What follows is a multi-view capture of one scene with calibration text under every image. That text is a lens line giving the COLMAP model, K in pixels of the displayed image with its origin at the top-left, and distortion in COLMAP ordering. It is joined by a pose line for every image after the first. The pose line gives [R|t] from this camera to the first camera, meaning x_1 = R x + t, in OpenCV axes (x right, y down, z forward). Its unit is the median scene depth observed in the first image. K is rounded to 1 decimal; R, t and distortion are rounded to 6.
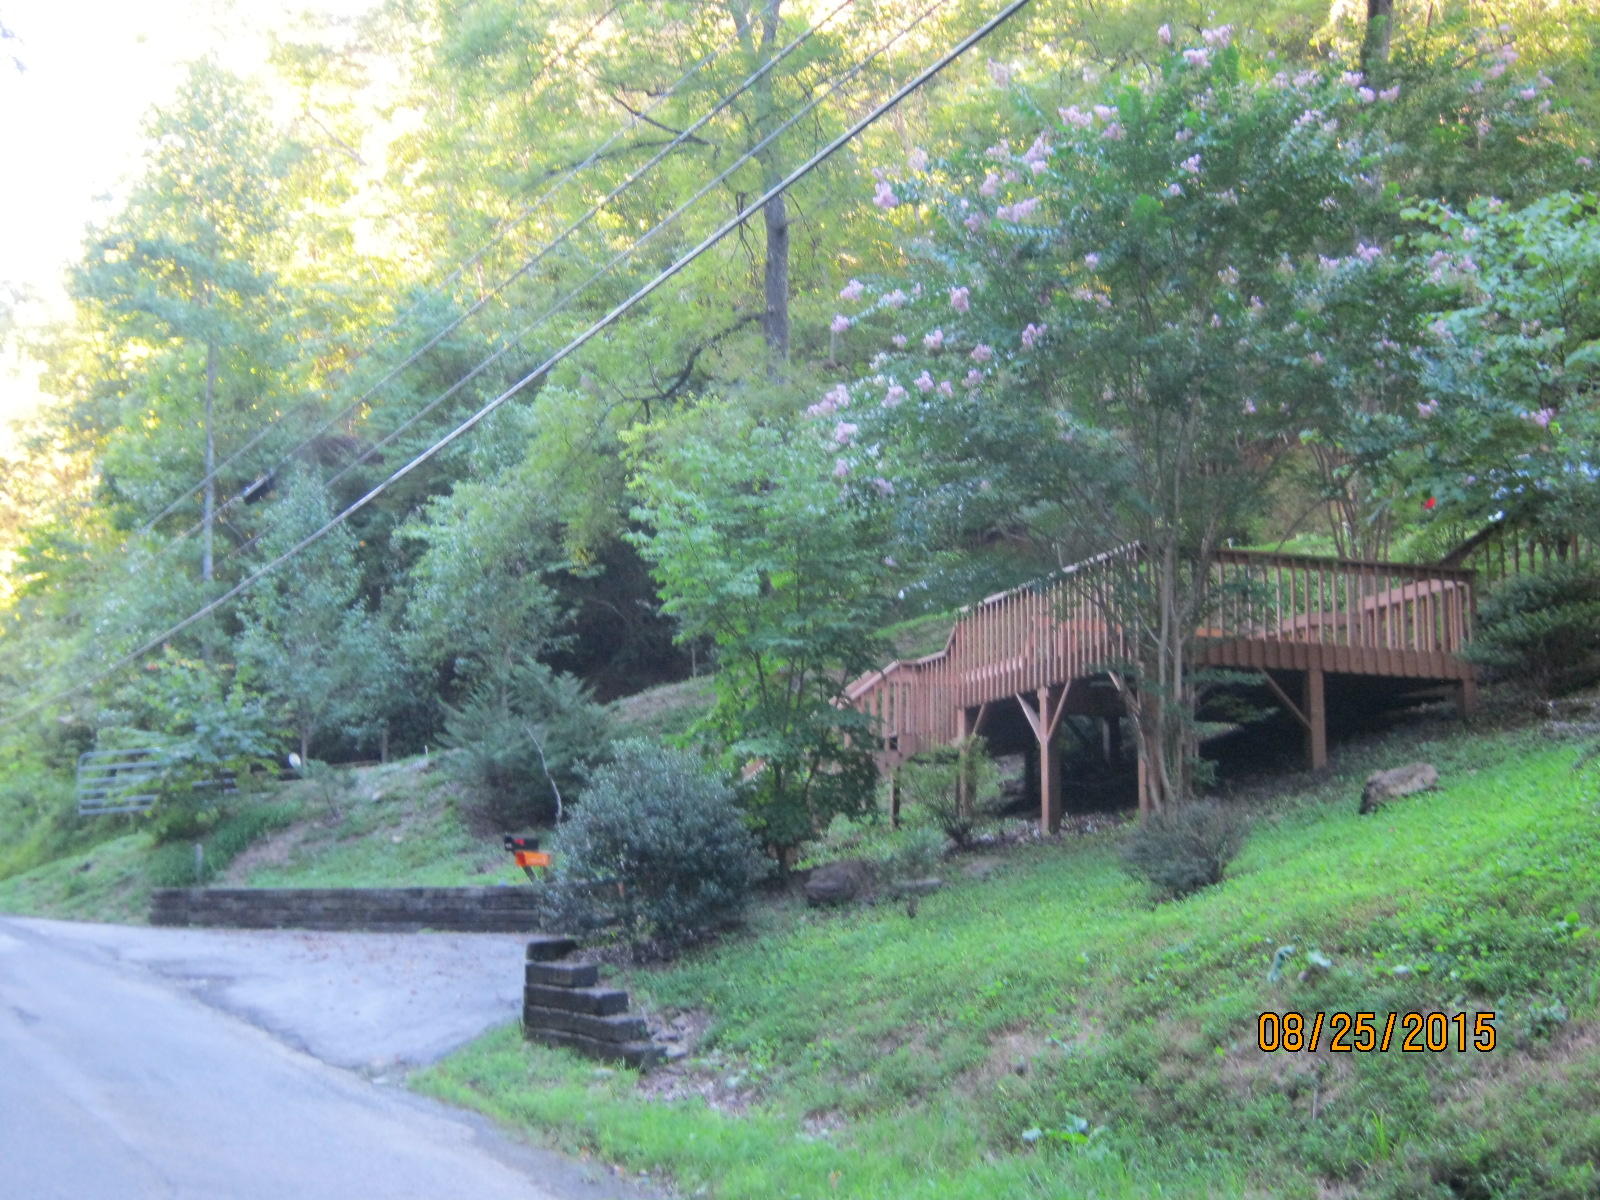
lens RADIAL K [[2082.9, 0, 800.0], [0, 2082.9, 600.0], [0, 0, 1]] dist [-0.097201, 0.072228]
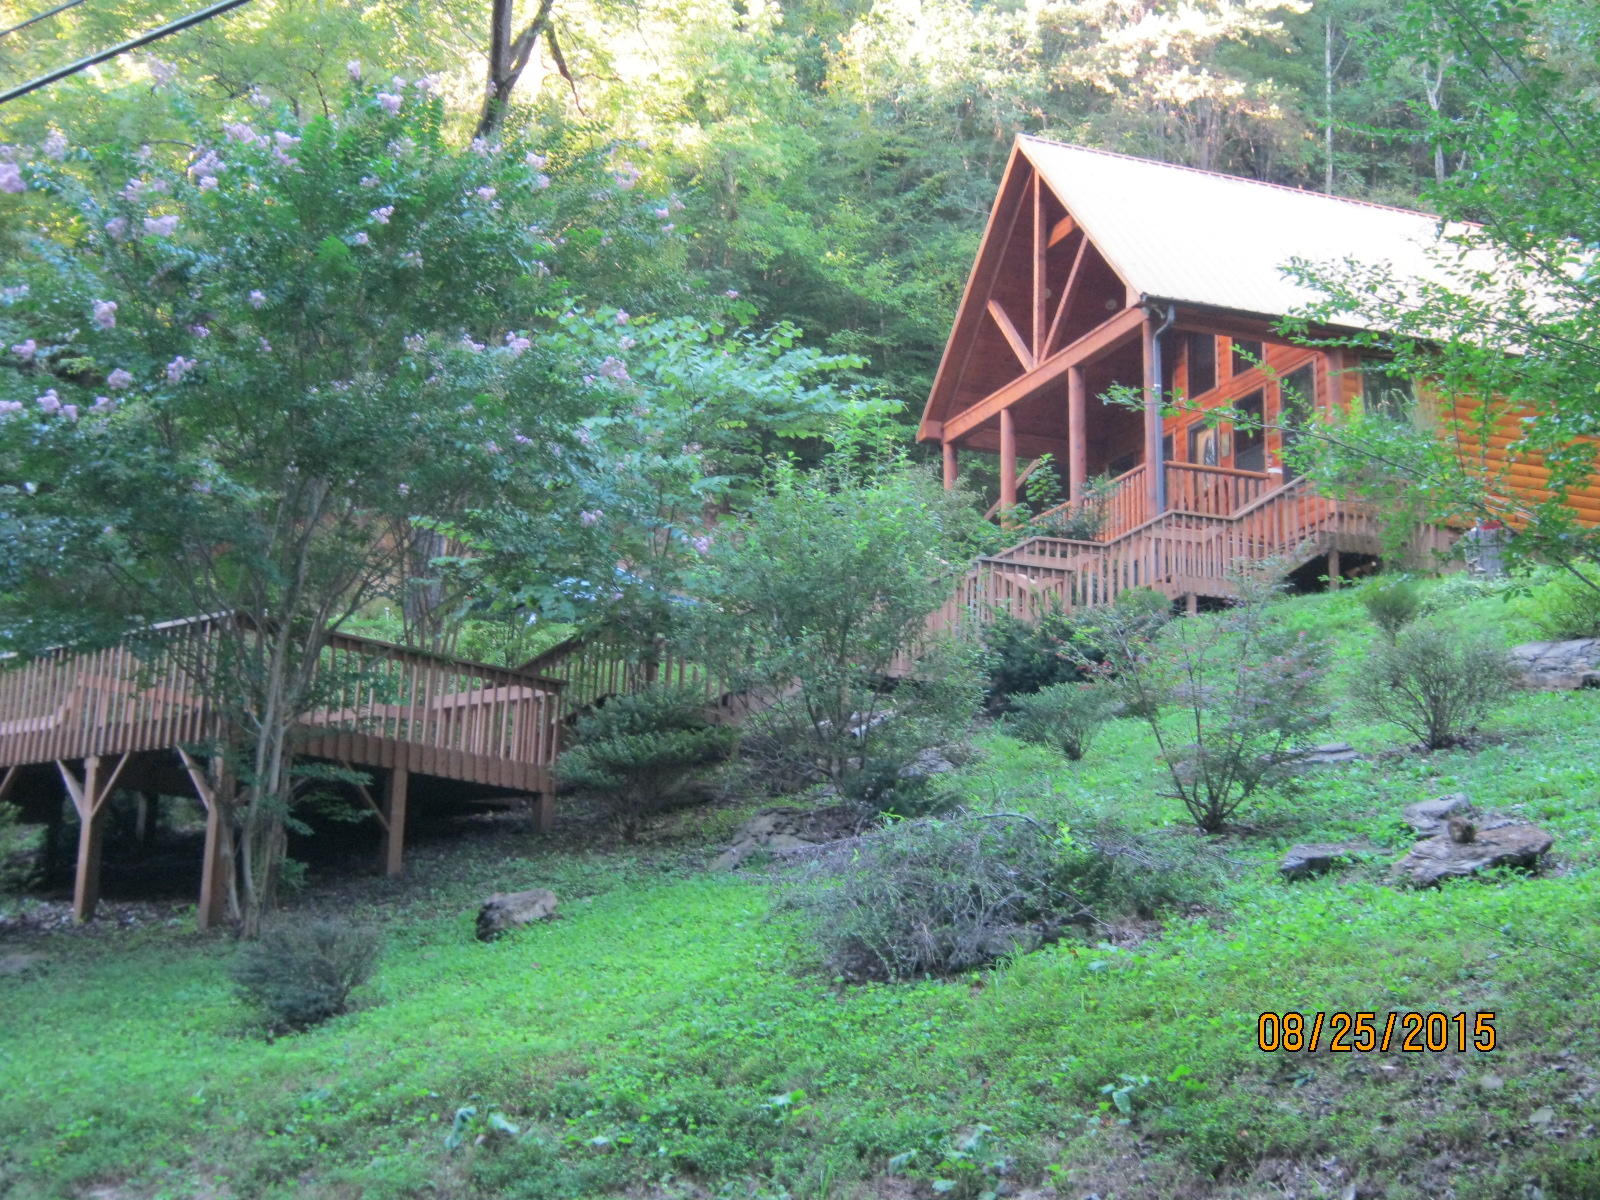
lens RADIAL K [[2082.9, 0, 800.0], [0, 2082.9, 600.0], [0, 0, 1]] dist [-0.097201, 0.072228]
pose [[0.872505, 0.130113, 0.470963, -0.067753], [-0.114413, 0.991499, -0.061961, -0.007073], [-0.475021, 0.000177, 0.879974, 0.122916]]
